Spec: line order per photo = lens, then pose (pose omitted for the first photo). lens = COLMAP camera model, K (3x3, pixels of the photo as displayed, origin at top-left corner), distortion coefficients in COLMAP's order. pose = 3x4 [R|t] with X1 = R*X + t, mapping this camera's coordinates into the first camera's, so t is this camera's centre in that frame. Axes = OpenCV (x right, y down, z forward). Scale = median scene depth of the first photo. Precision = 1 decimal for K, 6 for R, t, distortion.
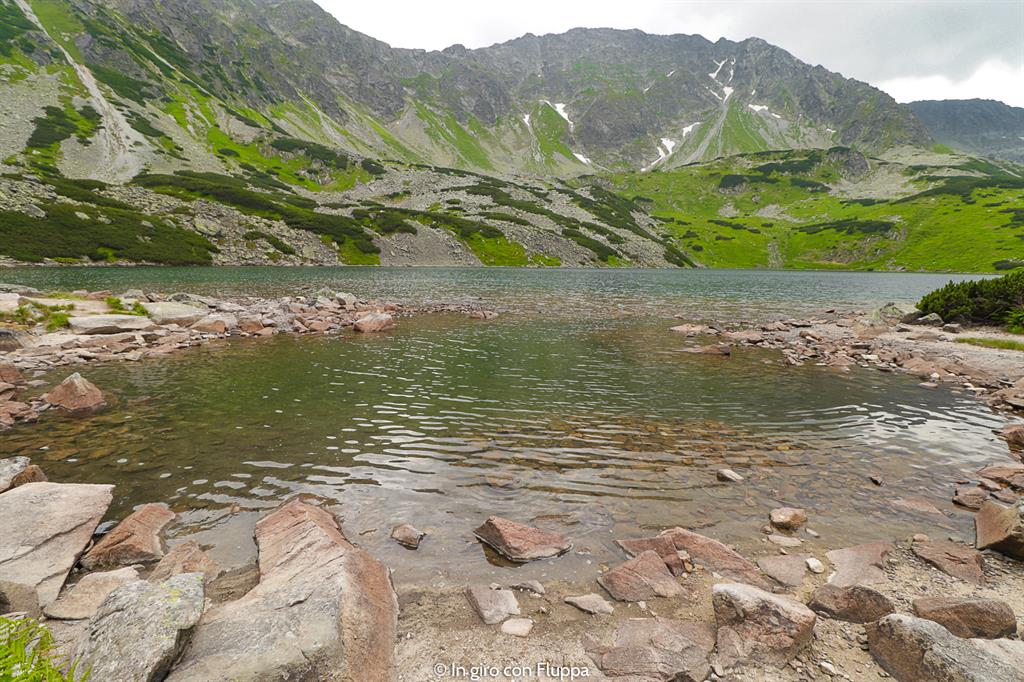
lens RADIAL K [[471.9, 0, 516.1], [0, 471.9, 341.4], [0, 0, 1]] dist [0.003823, -0.000906]
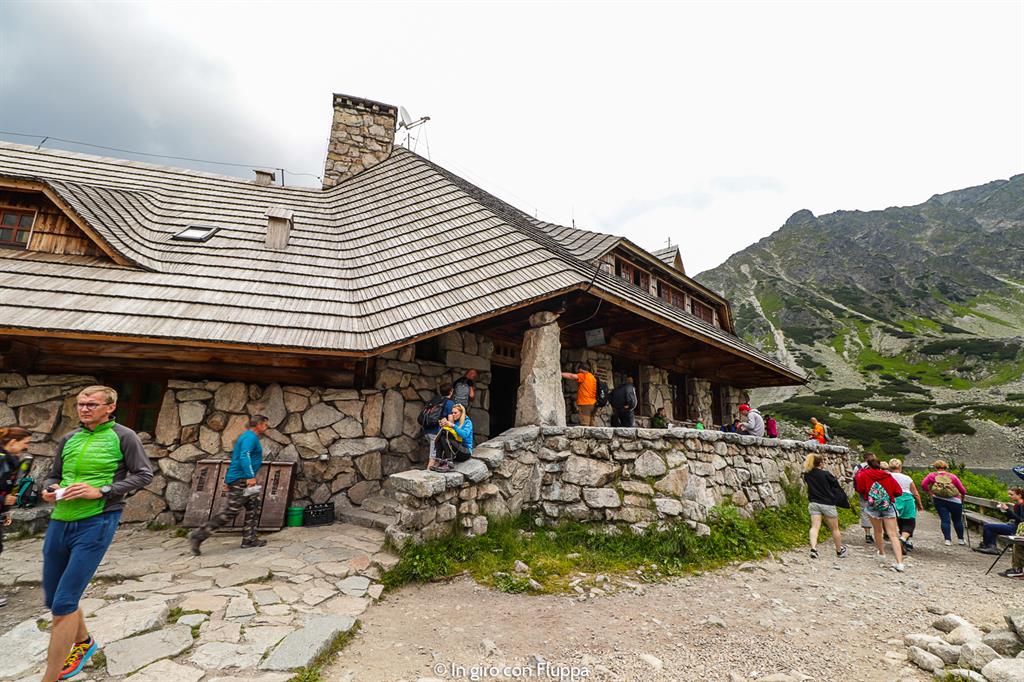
lens RADIAL K [[471.9, 0, 516.1], [0, 471.9, 341.4], [0, 0, 1]] dist [0.003823, -0.000906]
pose [[0.222302, -0.222827, -0.949173, 0.194693], [-0.182053, 0.946924, -0.264937, 0.007173], [0.957830, 0.231696, 0.169937, -0.038705]]
